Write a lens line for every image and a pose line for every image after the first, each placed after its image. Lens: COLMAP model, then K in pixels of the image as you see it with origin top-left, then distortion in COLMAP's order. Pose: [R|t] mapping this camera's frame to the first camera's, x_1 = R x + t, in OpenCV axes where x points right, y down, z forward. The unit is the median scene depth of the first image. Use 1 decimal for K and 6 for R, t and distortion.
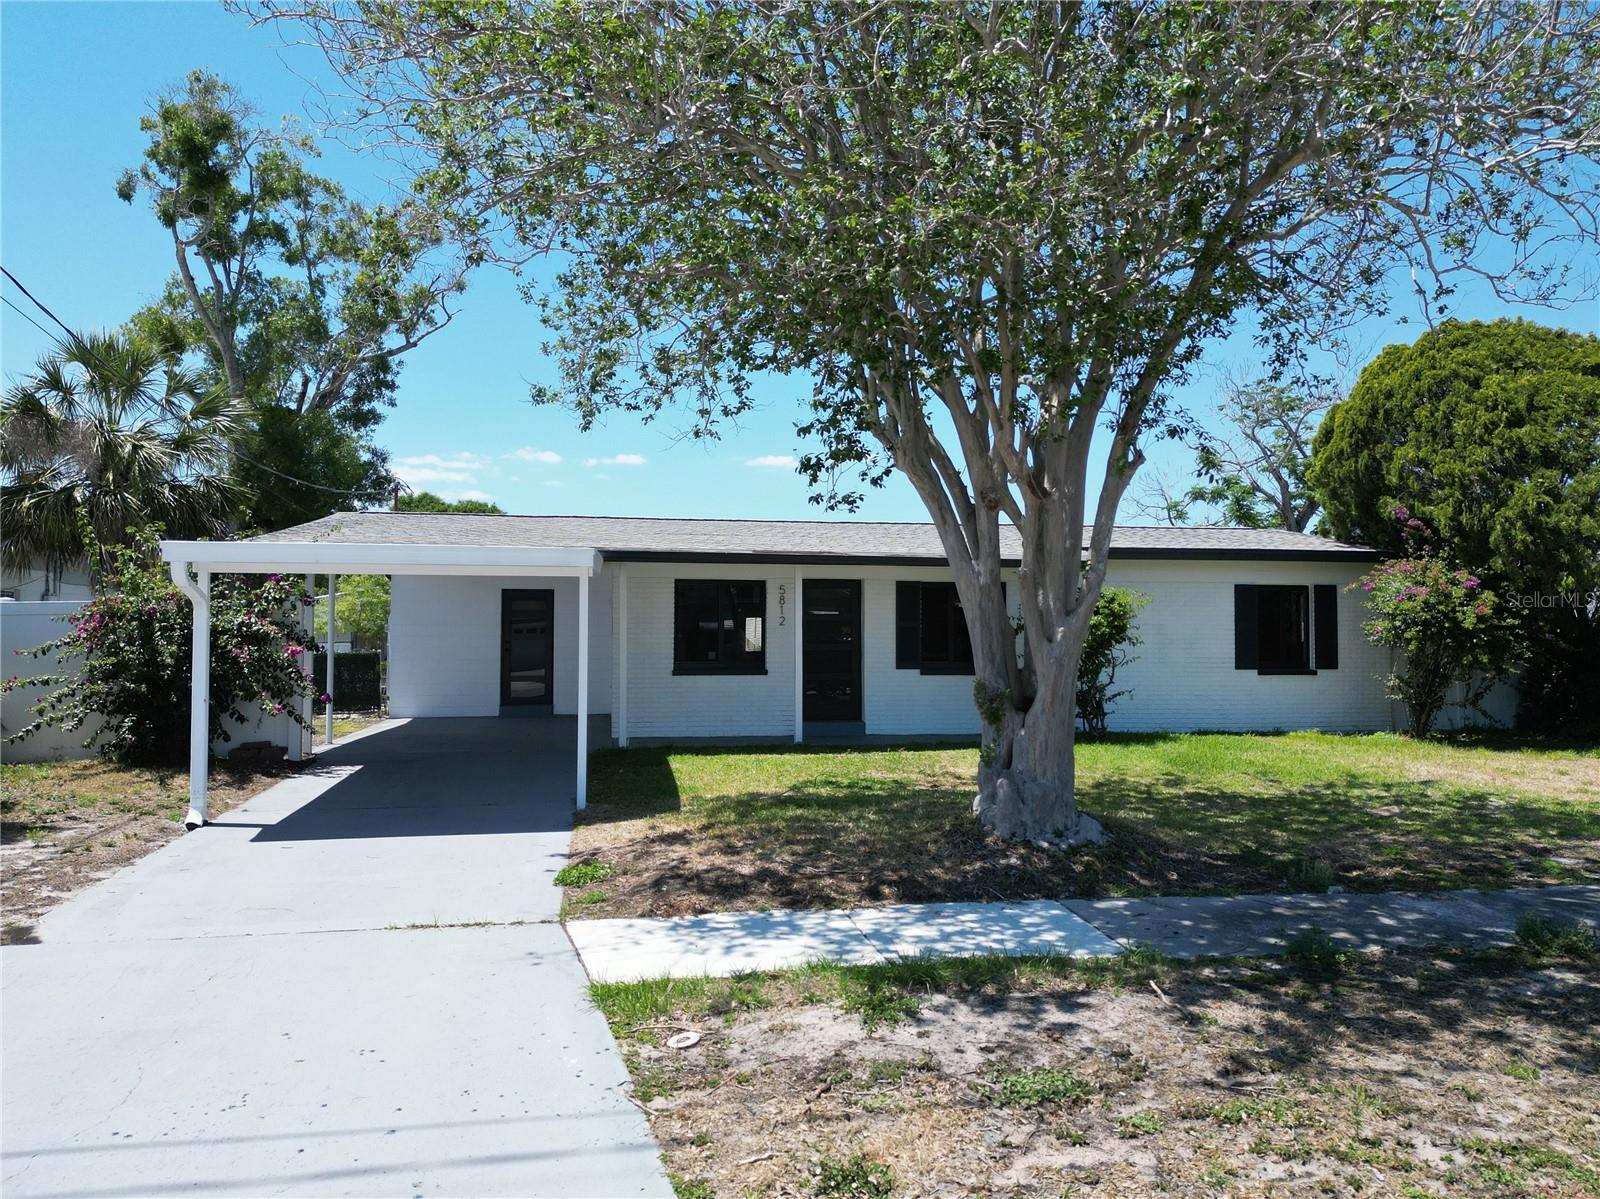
lens RADIAL K [[1110.5, 0, 807.2], [0, 1110.5, 603.4], [0, 0, 1]] dist [0.093973, -0.108514]
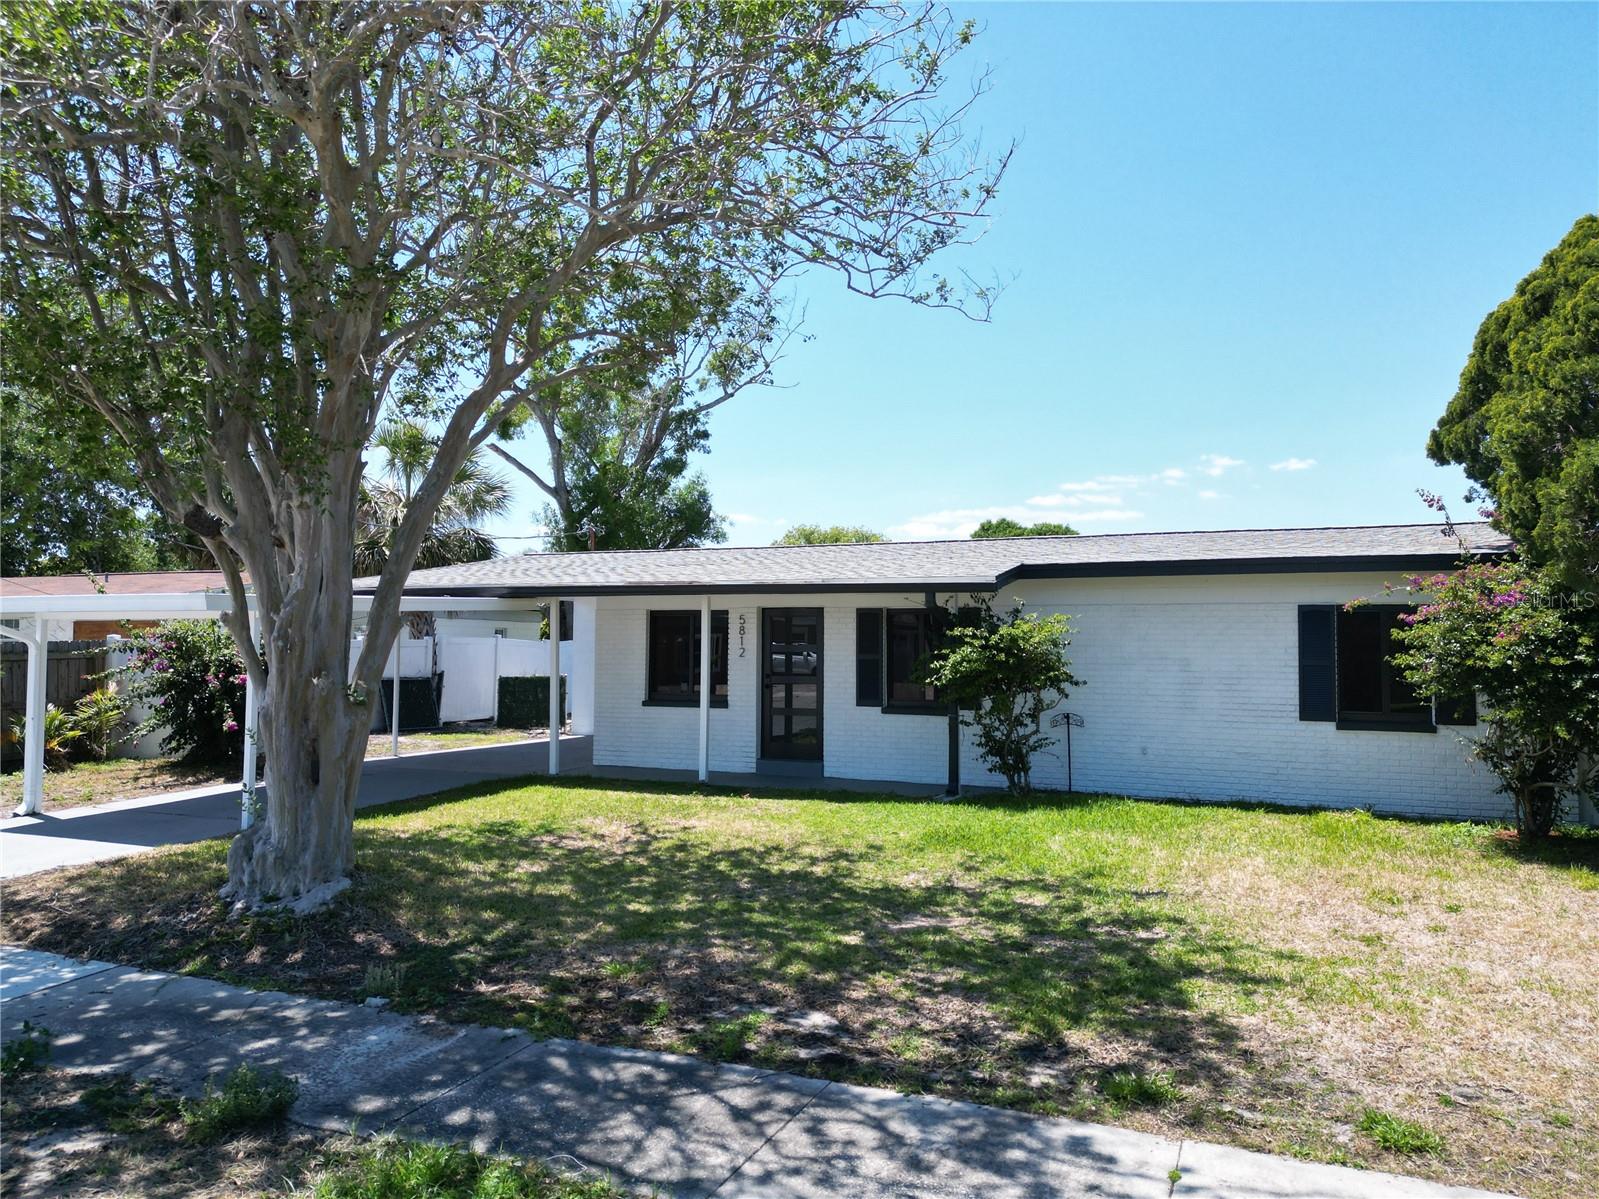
lens RADIAL K [[1109.8, 0, 806.7], [0, 1109.8, 603.4], [0, 0, 1]] dist [0.093973, -0.108514]
pose [[0.850527, -0.020961, -0.525513, 0.519315], [0.012260, 0.999724, -0.020035, -0.006635], [0.525788, 0.010597, 0.850549, 0.213306]]
